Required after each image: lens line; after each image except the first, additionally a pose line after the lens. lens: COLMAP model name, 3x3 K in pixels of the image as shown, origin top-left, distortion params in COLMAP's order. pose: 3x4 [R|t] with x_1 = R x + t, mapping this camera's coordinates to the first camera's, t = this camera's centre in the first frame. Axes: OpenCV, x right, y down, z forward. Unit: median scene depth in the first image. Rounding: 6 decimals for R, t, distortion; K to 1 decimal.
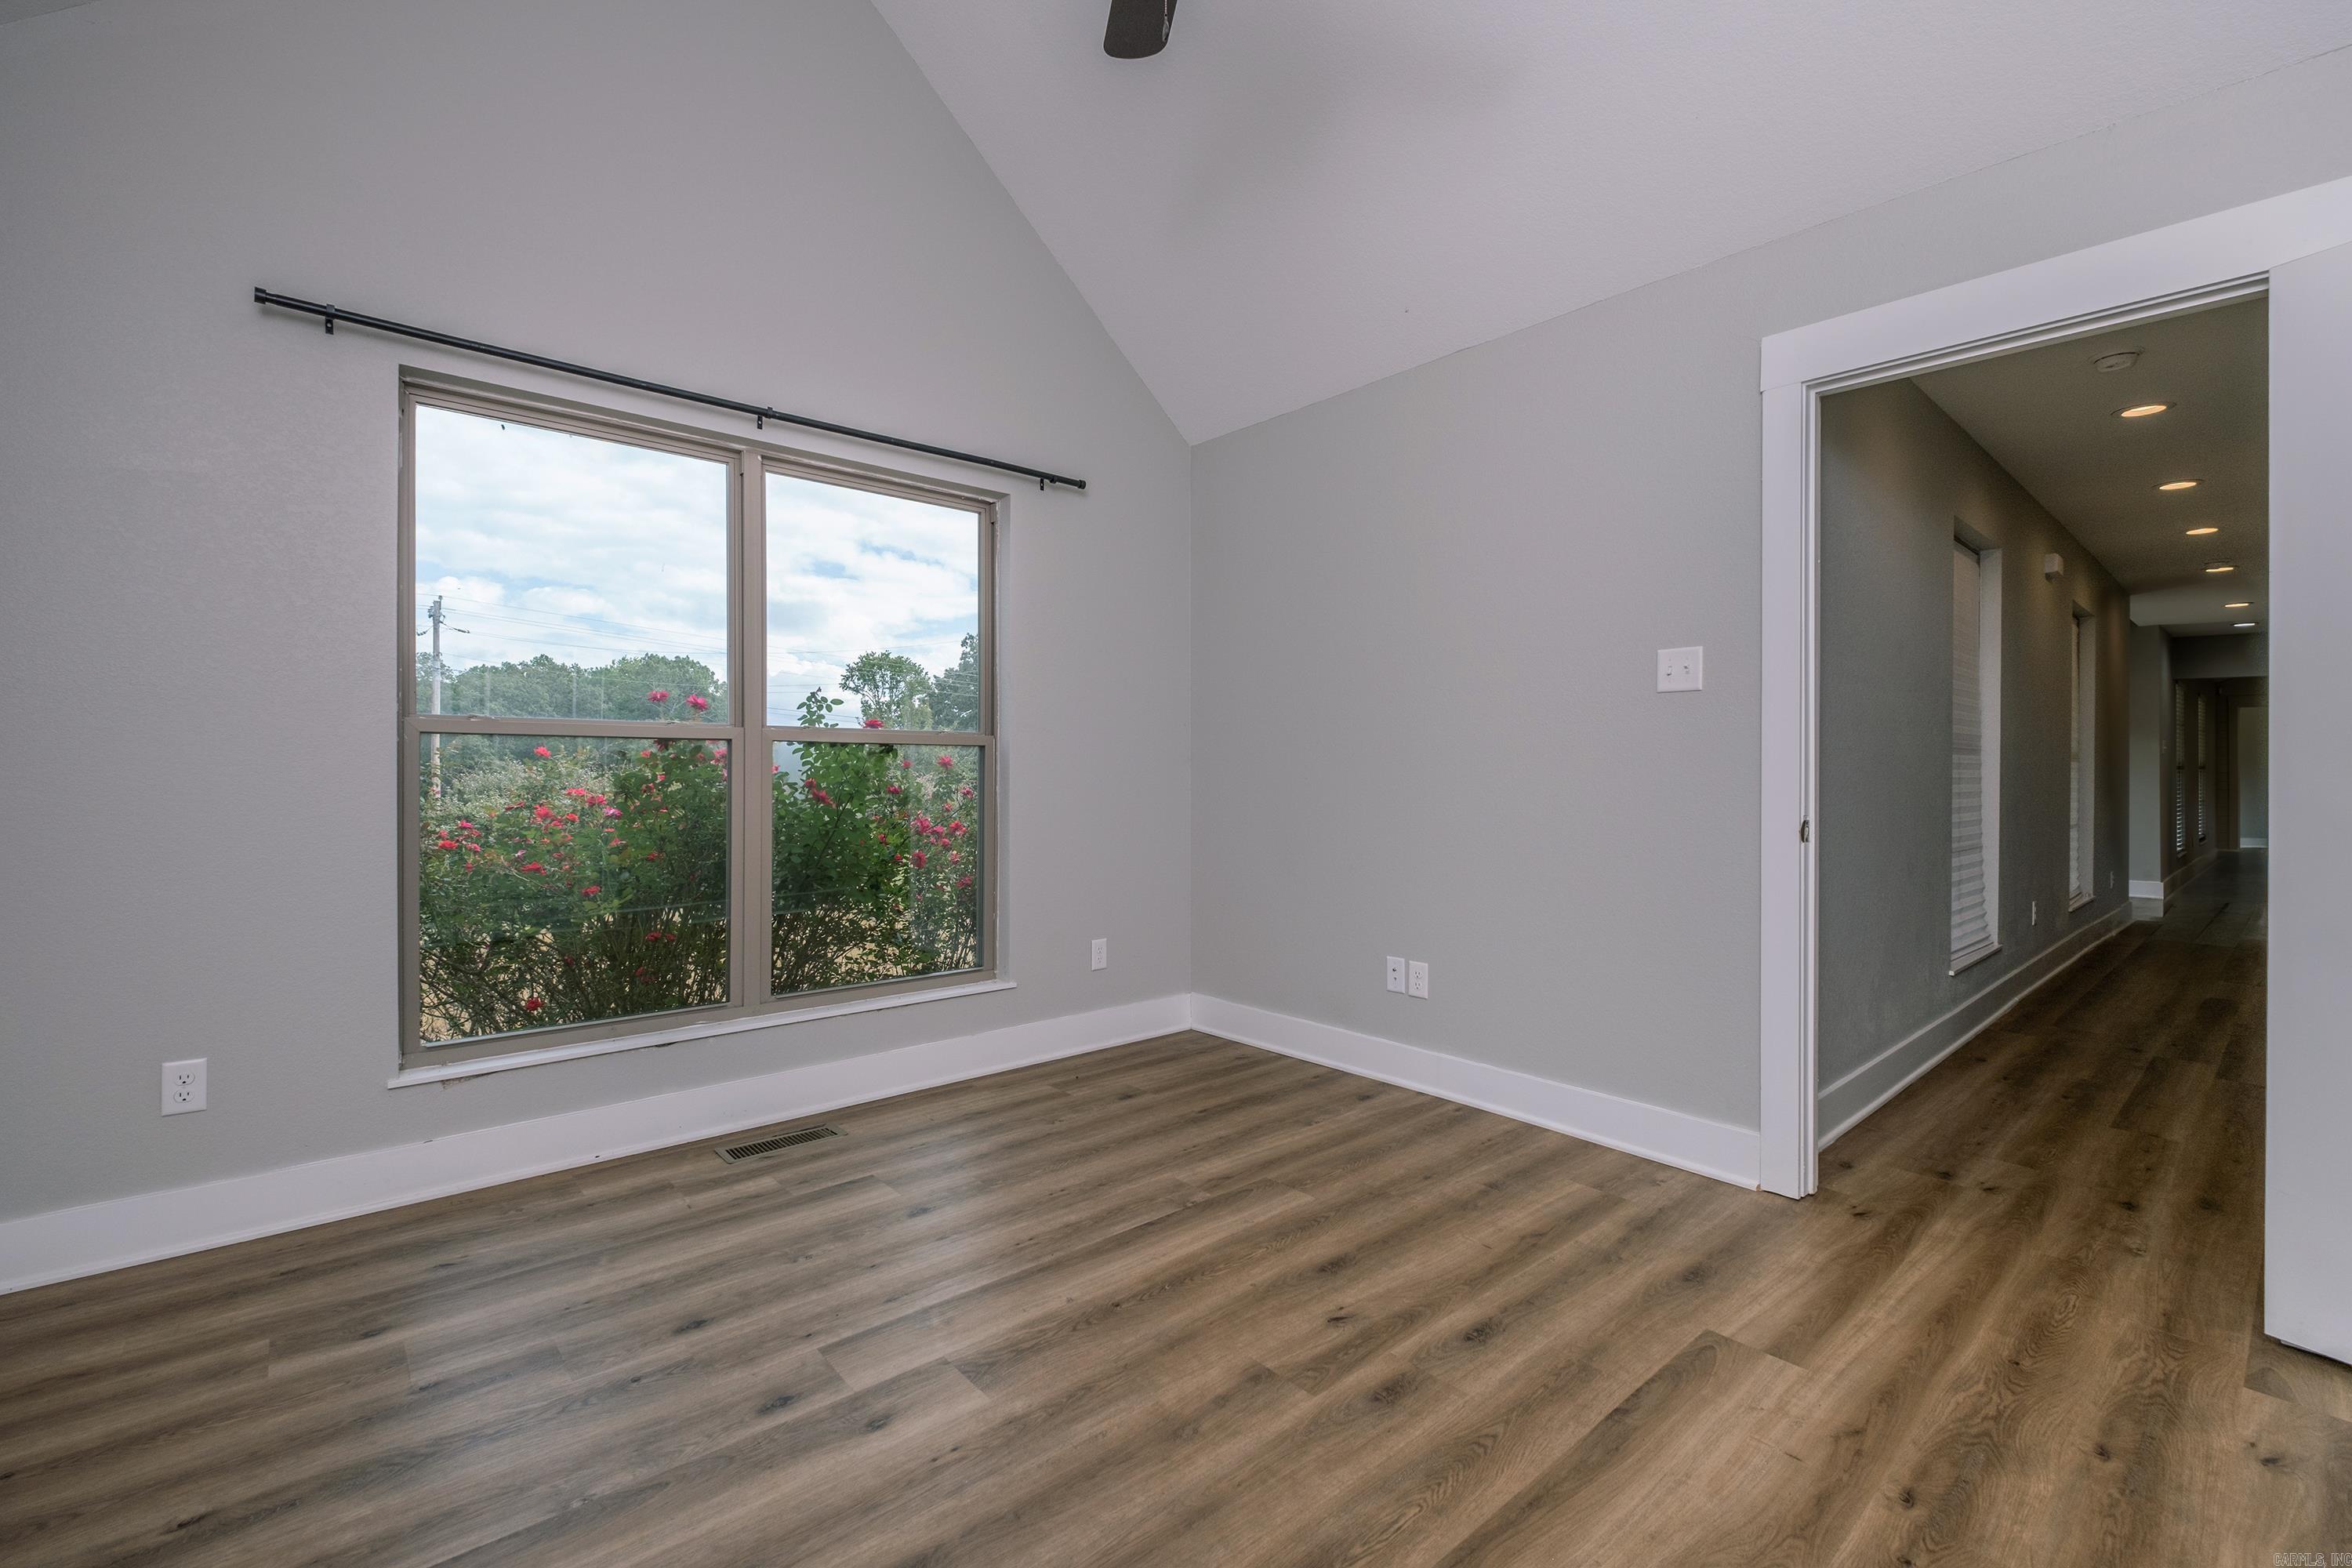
lens RADIAL K [[1009.3, 0, 1179.1], [0, 1009.3, 778.5], [0, 0, 1]] dist [0.001291, -0.005795]
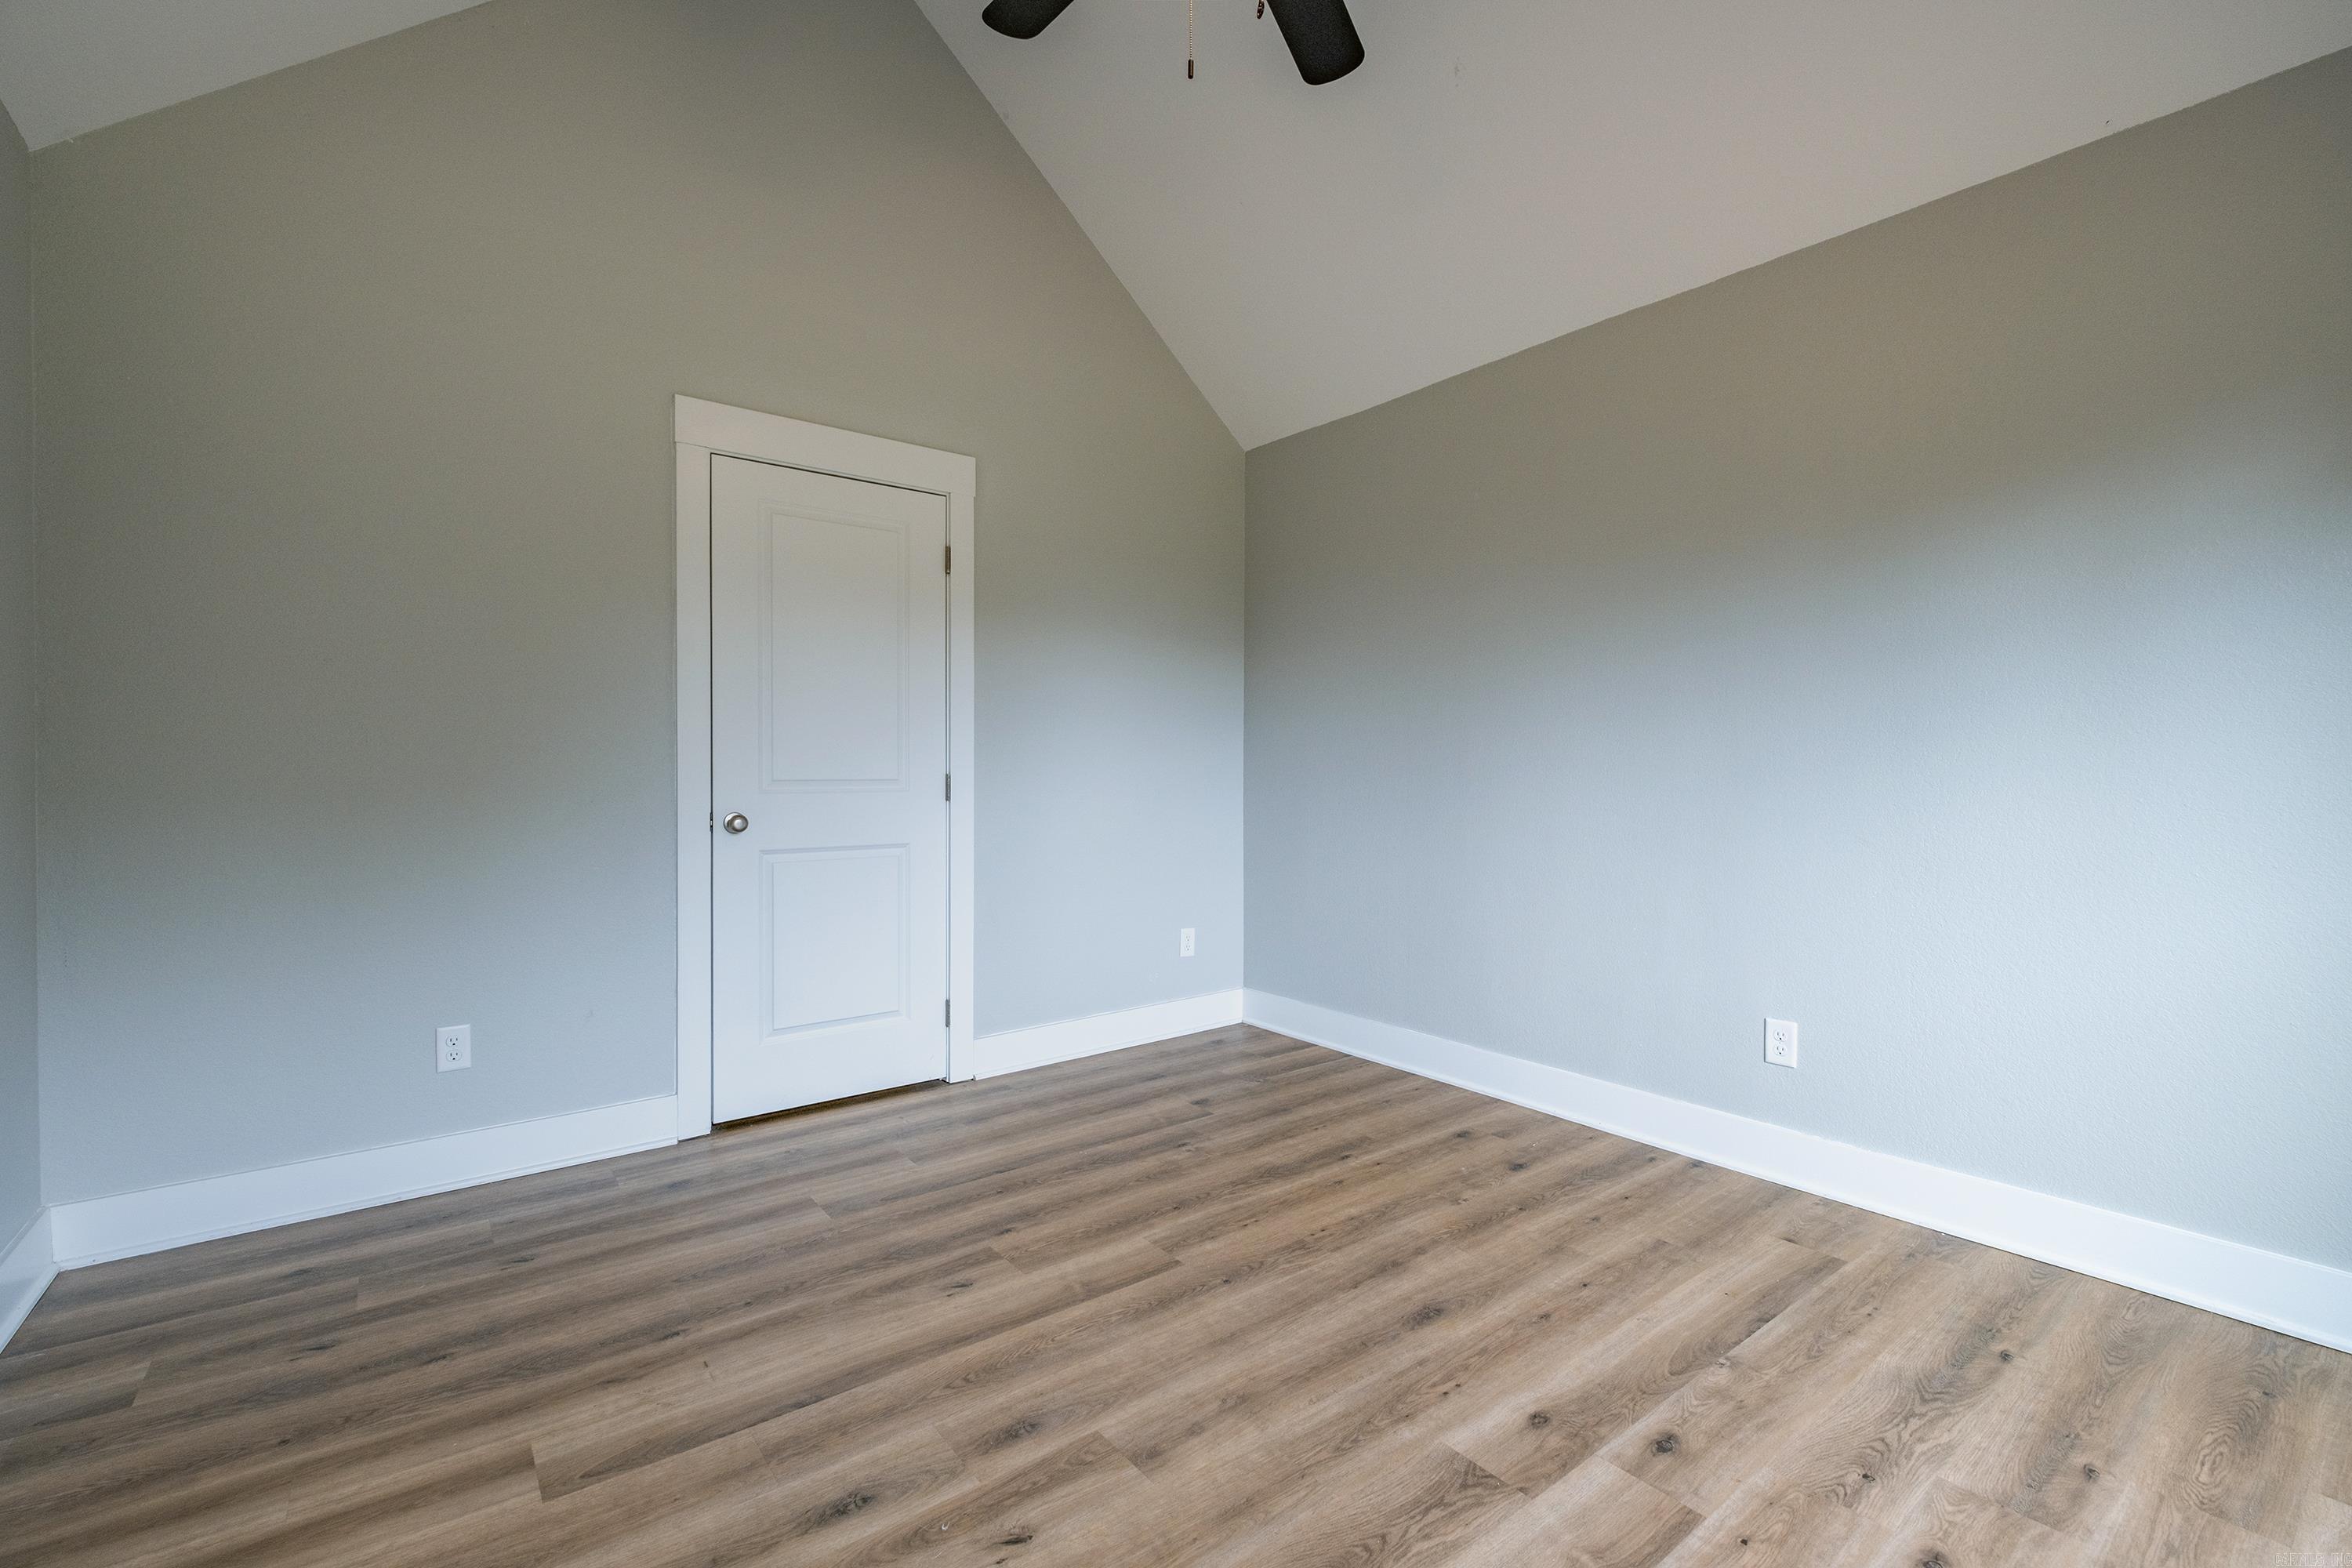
lens RADIAL K [[1009.3, 0, 1179.1], [0, 1009.3, 778.5], [0, 0, 1]] dist [0.001291, -0.005795]
pose [[-0.997933, -0.006881, 0.063896, 0.000321], [-0.005891, 0.999860, 0.015661, -0.014534], [-0.063995, 0.015252, -0.997834, 1.668146]]
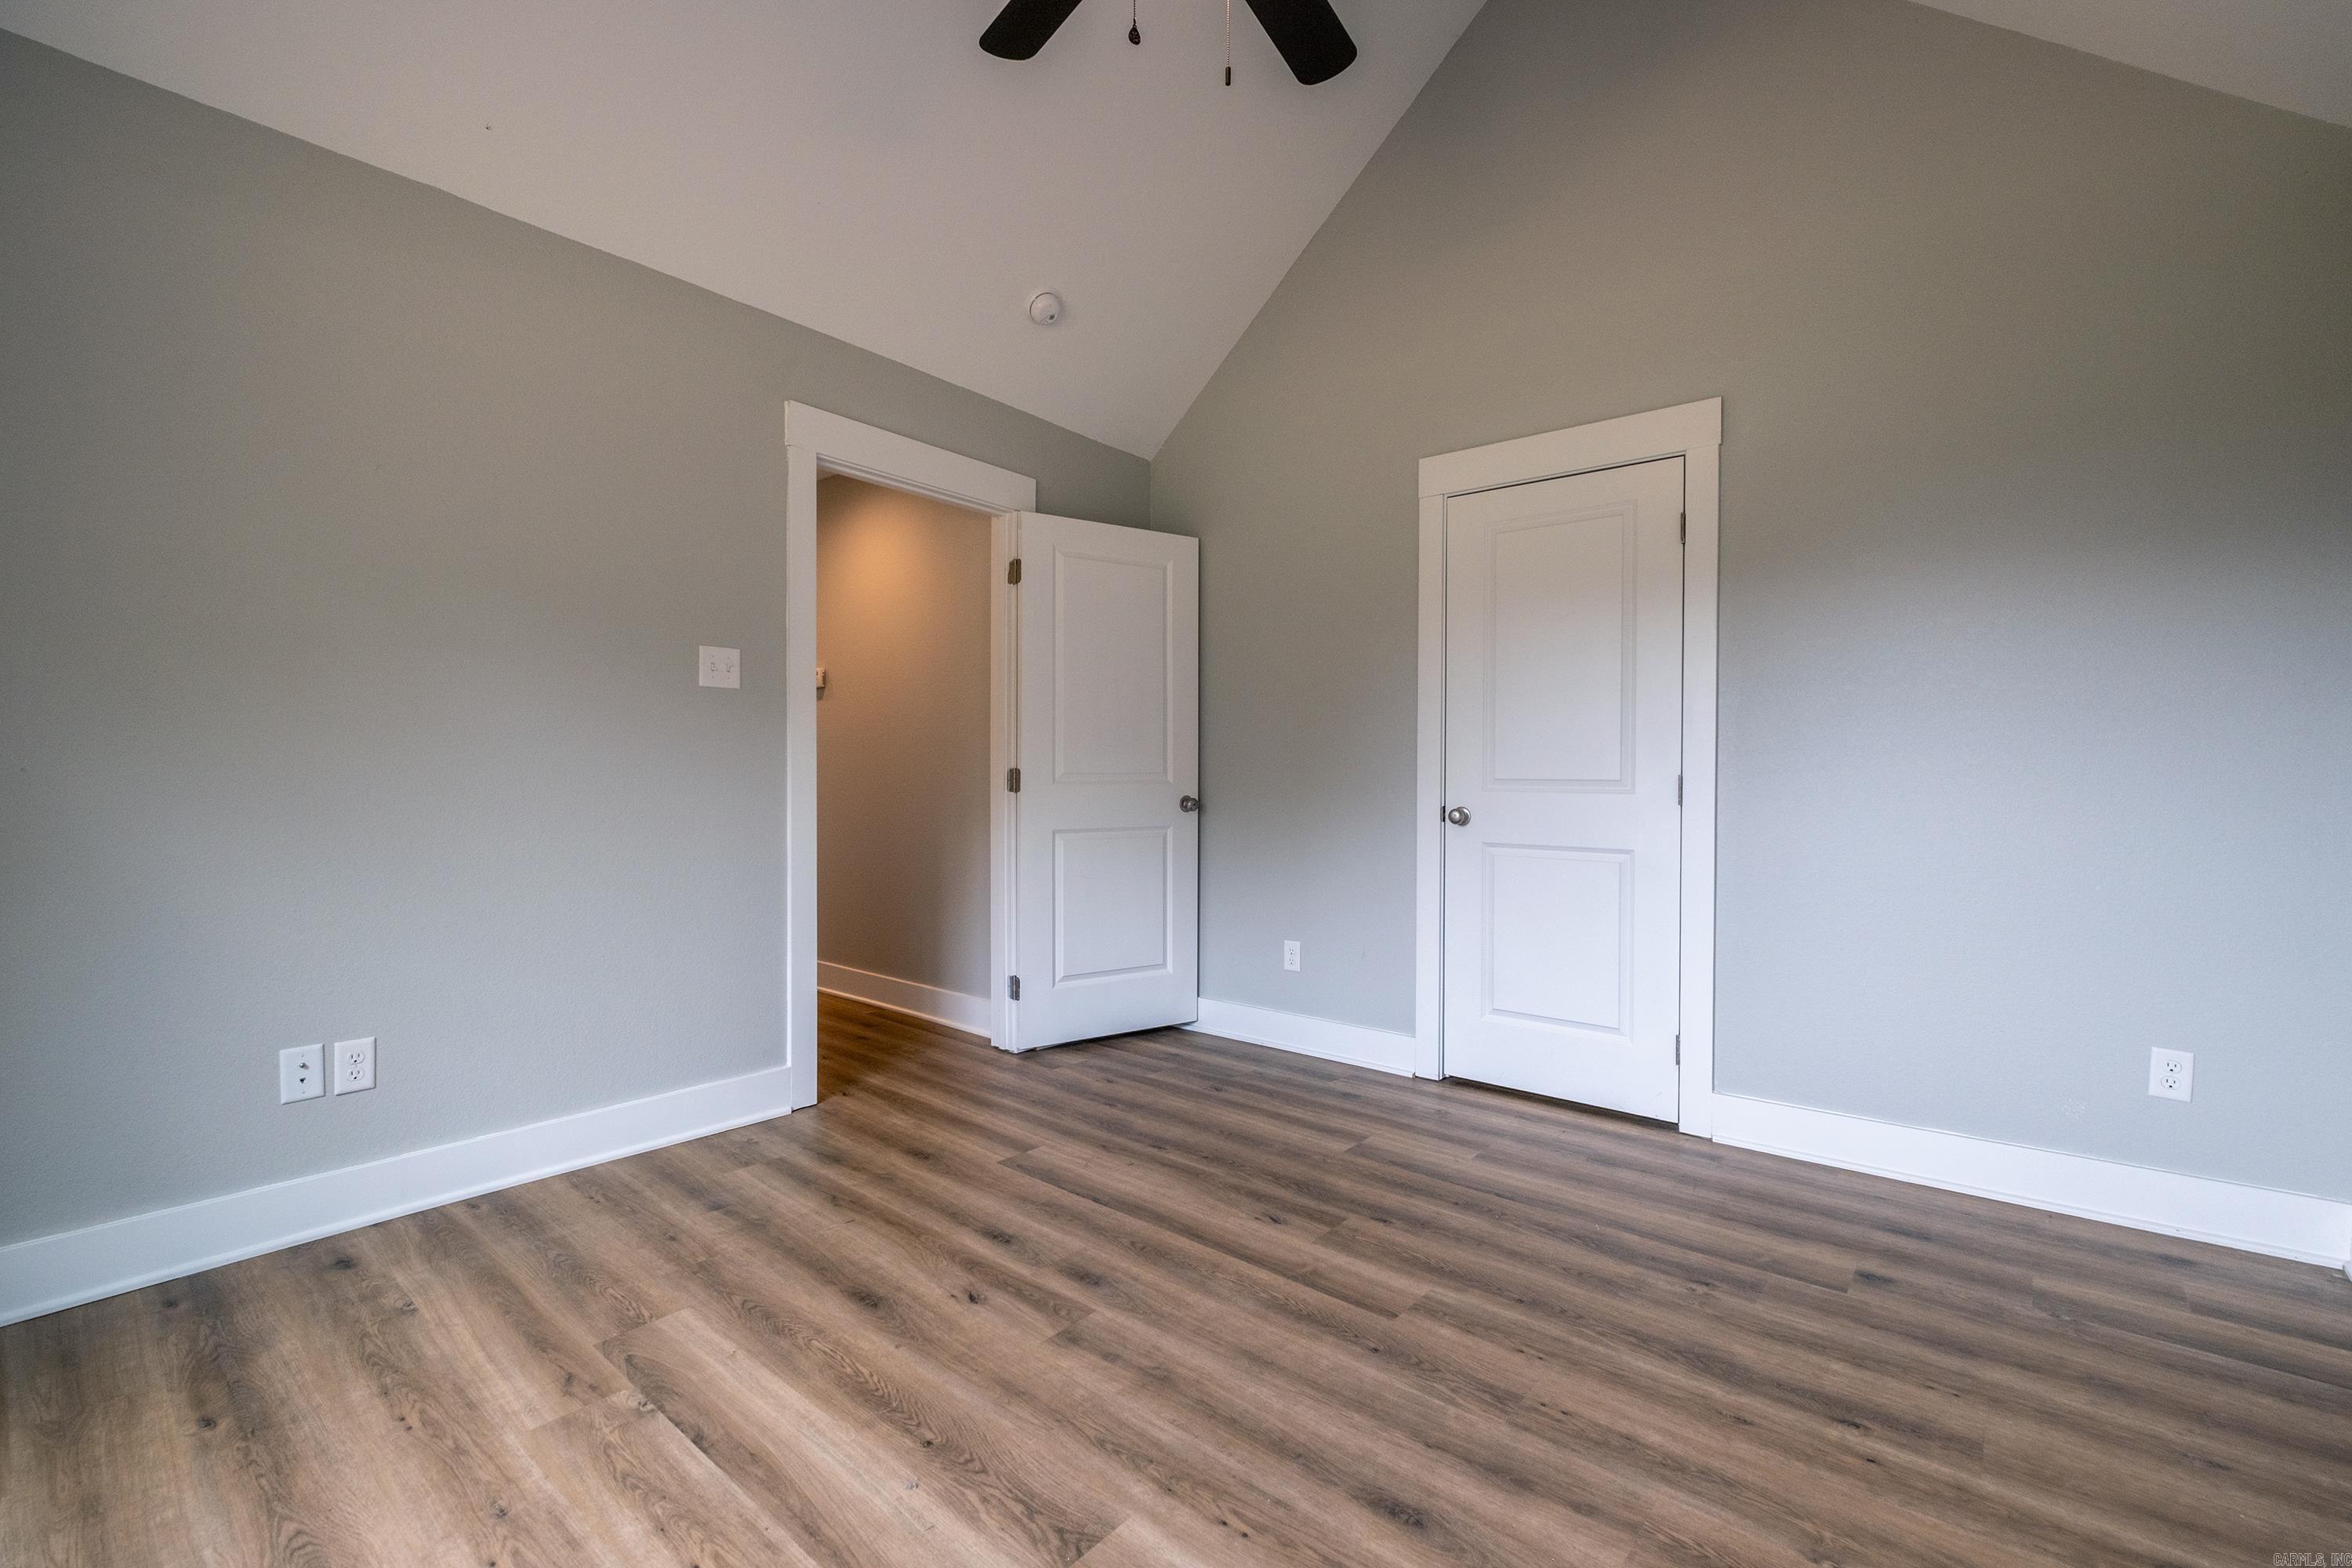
lens RADIAL K [[1009.3, 0, 1179.1], [0, 1009.3, 778.5], [0, 0, 1]] dist [0.001291, -0.005795]
pose [[-0.150752, -0.014867, 0.988460, -0.868529], [-0.001207, 0.999889, 0.014854, -0.009009], [-0.988571, 0.001046, -0.150753, 0.931800]]
